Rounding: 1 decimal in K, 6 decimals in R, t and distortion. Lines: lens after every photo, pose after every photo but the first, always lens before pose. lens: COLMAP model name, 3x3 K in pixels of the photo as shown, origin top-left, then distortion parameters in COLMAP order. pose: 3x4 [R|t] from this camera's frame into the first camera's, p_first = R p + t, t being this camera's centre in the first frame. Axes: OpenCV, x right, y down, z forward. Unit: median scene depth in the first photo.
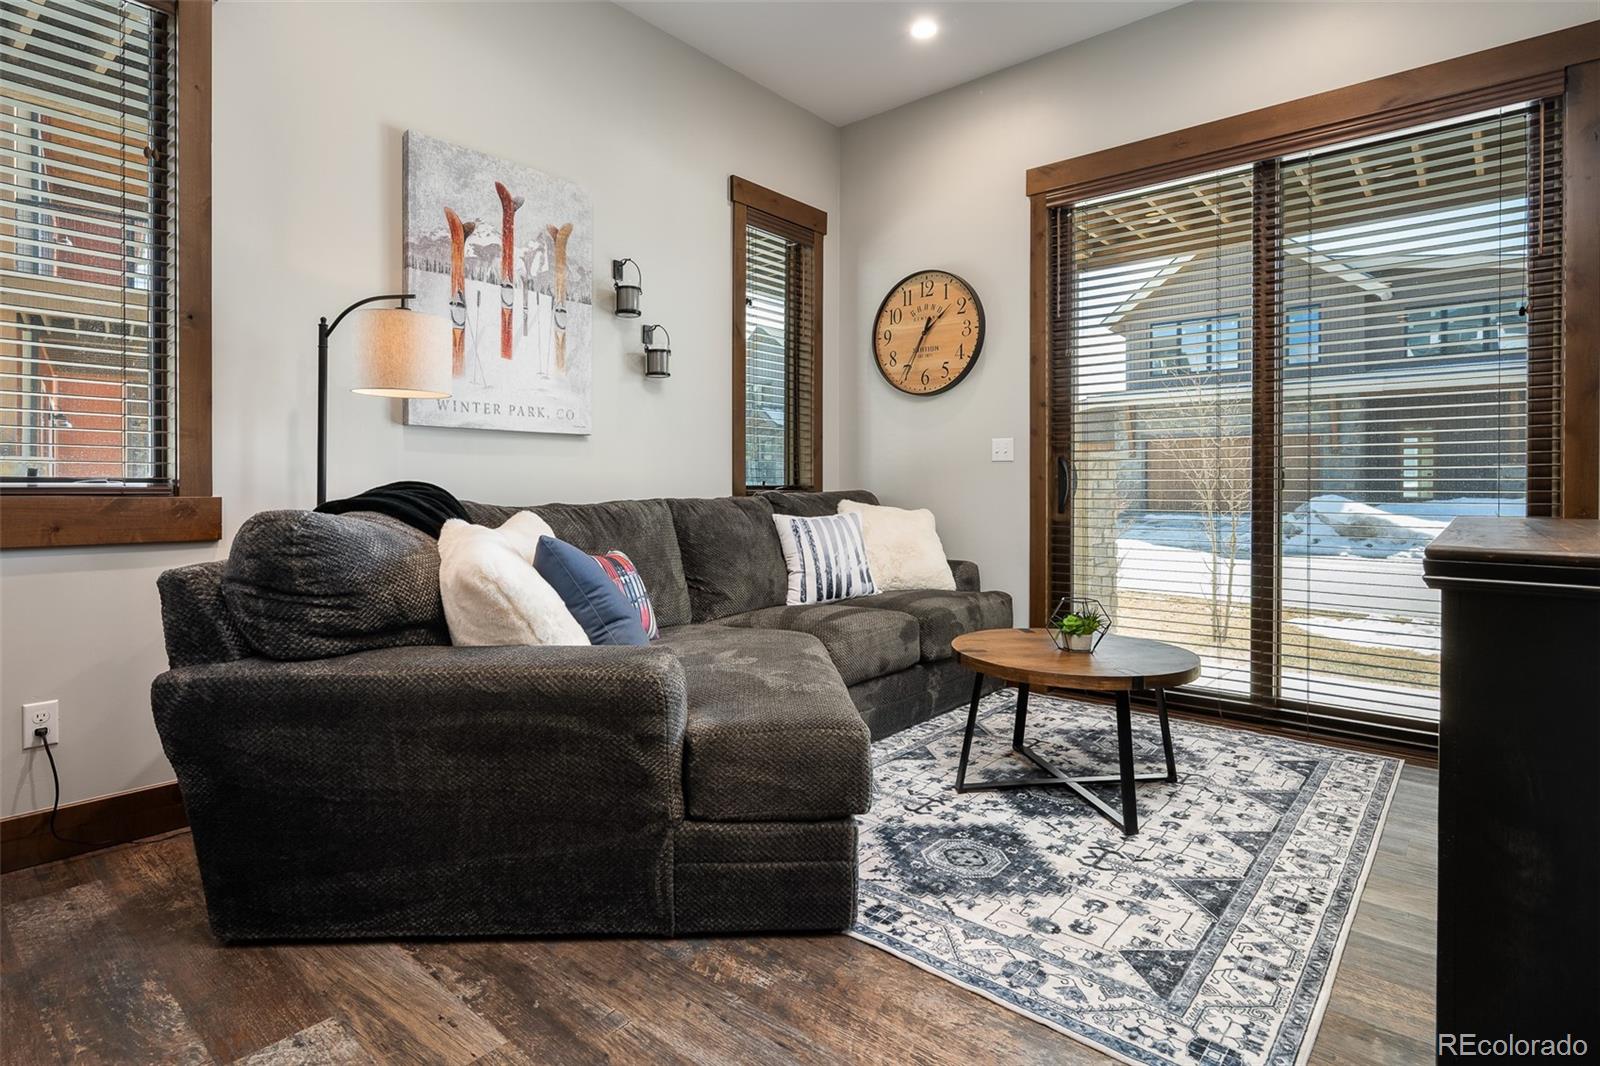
lens RADIAL K [[802.8, 0, 795.9], [0, 802.8, 473.5], [0, 0, 1]] dist [0.012289, -0.001212]
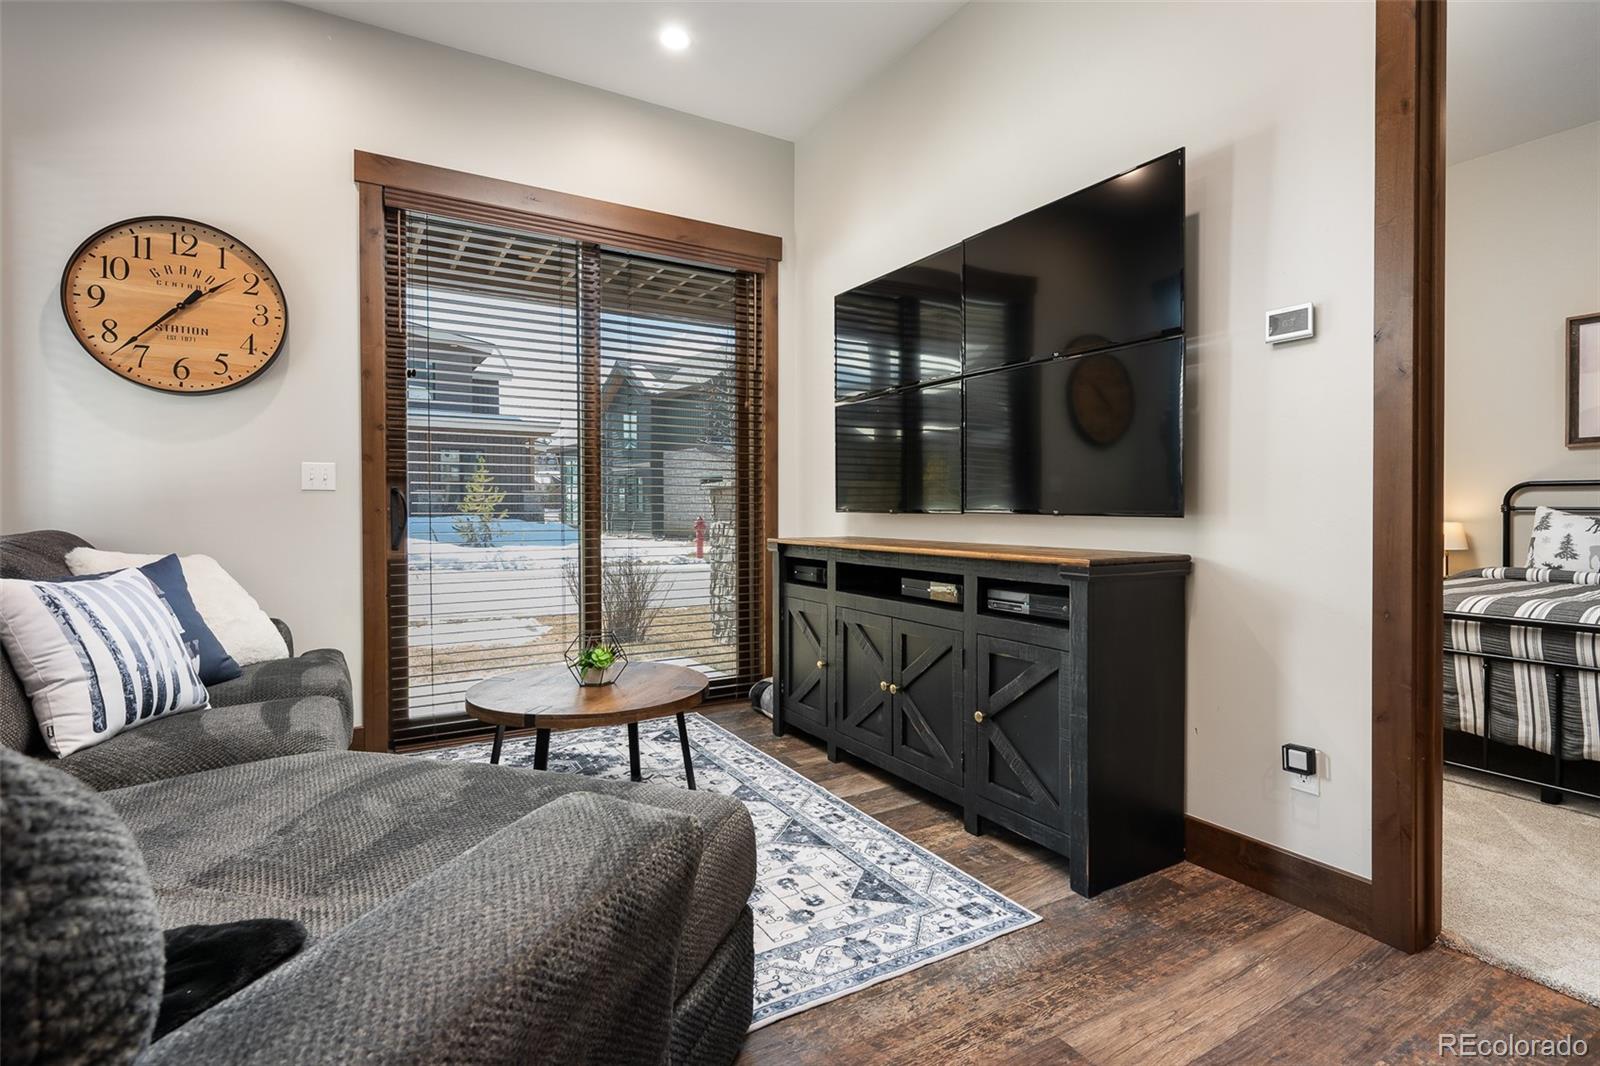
lens RADIAL K [[753.9, 0, 785.5], [0, 753.9, 511.5], [0, 0, 1]] dist [-0.009400, -0.001290]
pose [[0.345318, -0.004907, 0.938473, -0.583641], [-0.012323, 0.999876, 0.009762, -0.013969], [-0.938405, -0.014936, 0.345215, 0.565664]]
